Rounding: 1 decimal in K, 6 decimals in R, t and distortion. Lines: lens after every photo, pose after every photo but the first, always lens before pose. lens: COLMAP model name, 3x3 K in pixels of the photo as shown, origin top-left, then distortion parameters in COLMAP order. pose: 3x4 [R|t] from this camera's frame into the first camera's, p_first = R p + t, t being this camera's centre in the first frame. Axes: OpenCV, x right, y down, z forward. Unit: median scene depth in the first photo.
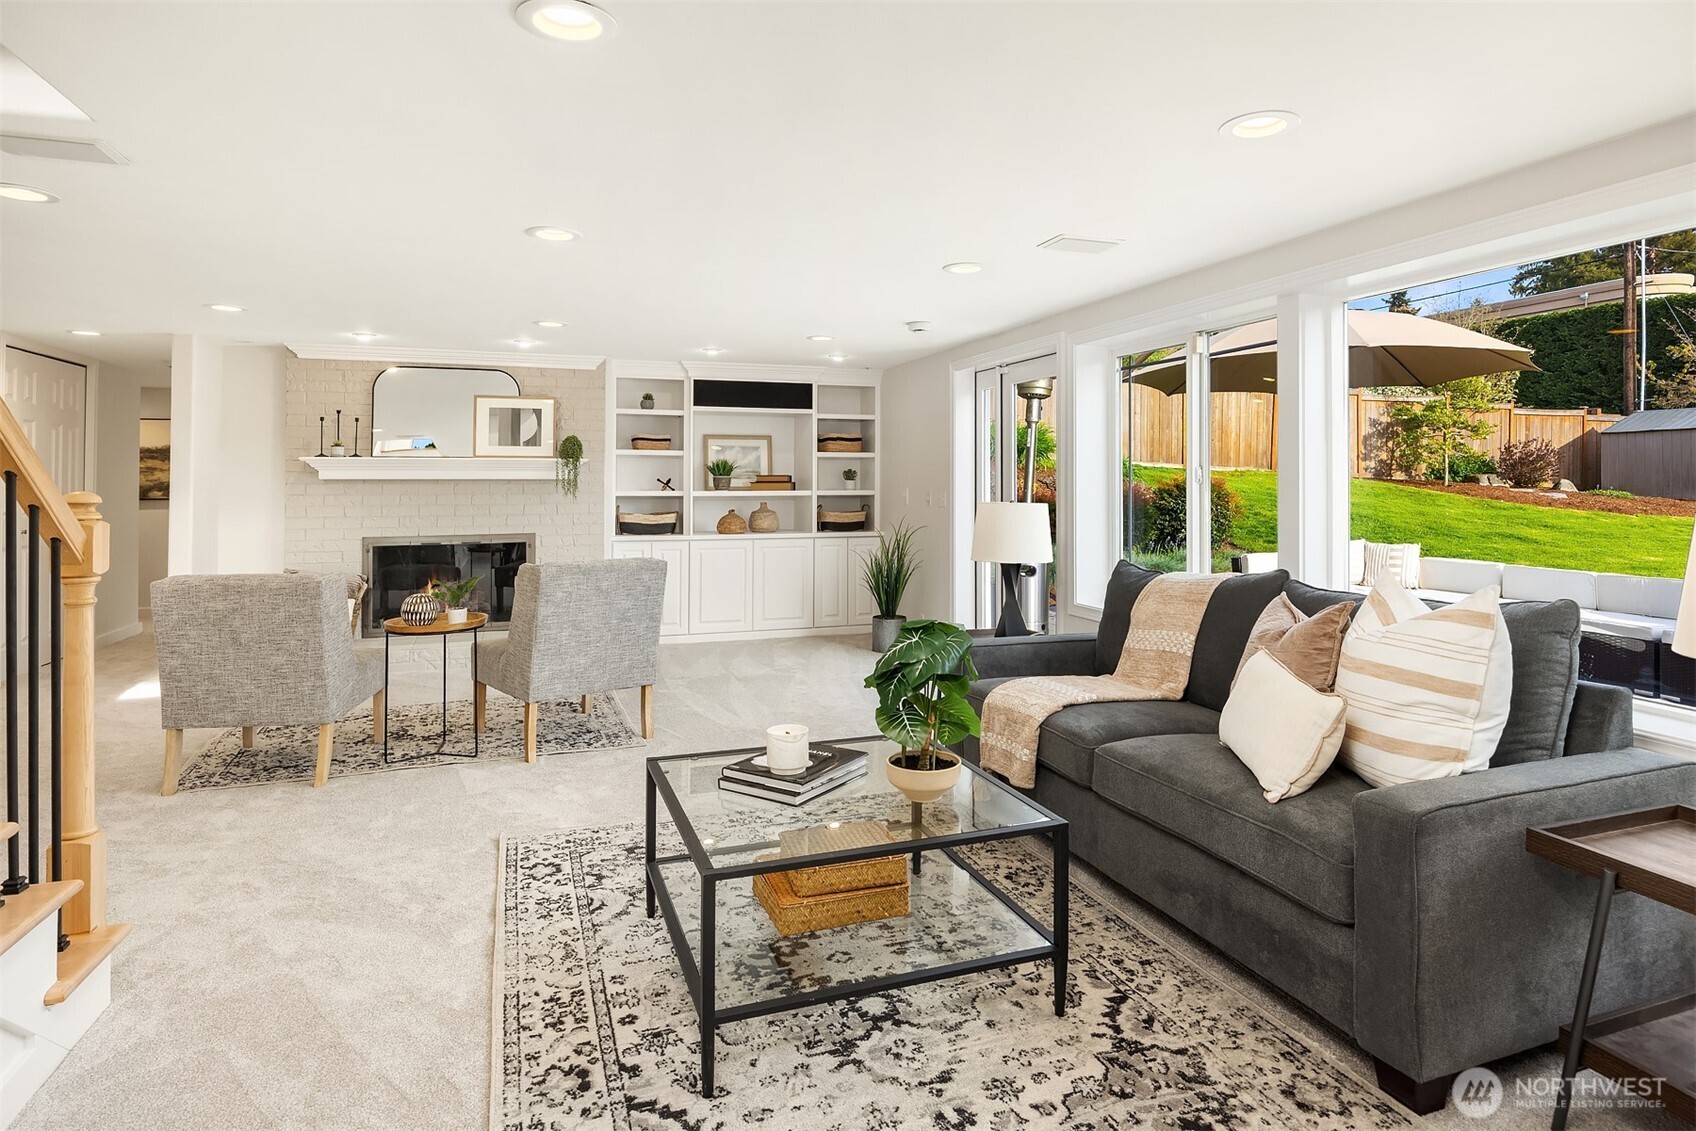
lens RADIAL K [[934.0, 0, 851.7], [0, 934.0, 482.5], [0, 0, 1]] dist [0.002042, 0.000126]
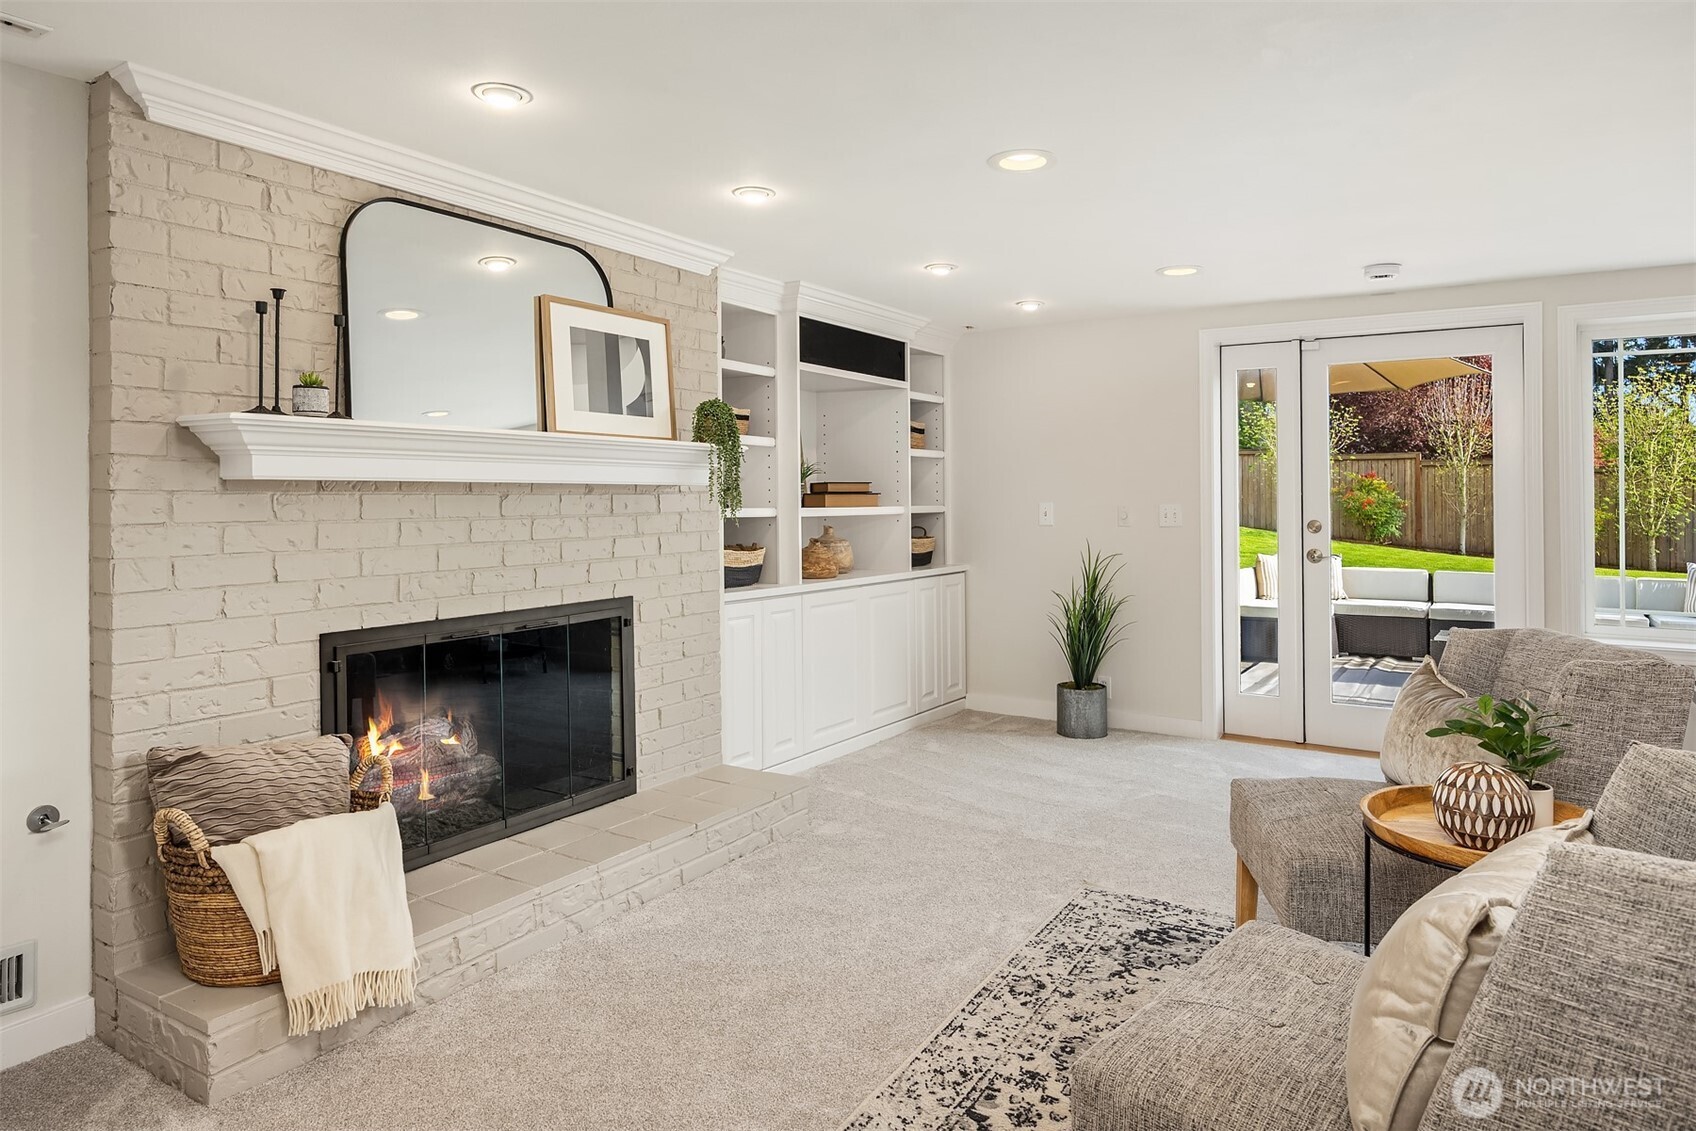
lens RADIAL K [[1039.5, 0, 857.6], [0, 1039.5, 505.1], [0, 0, 1]] dist [-0.001358, -0.000255]
pose [[0.781178, -0.003239, 0.624300, -0.586582], [-0.002110, 0.999967, 0.007828, 0.002648], [-0.624305, -0.007433, 0.781146, 0.508475]]
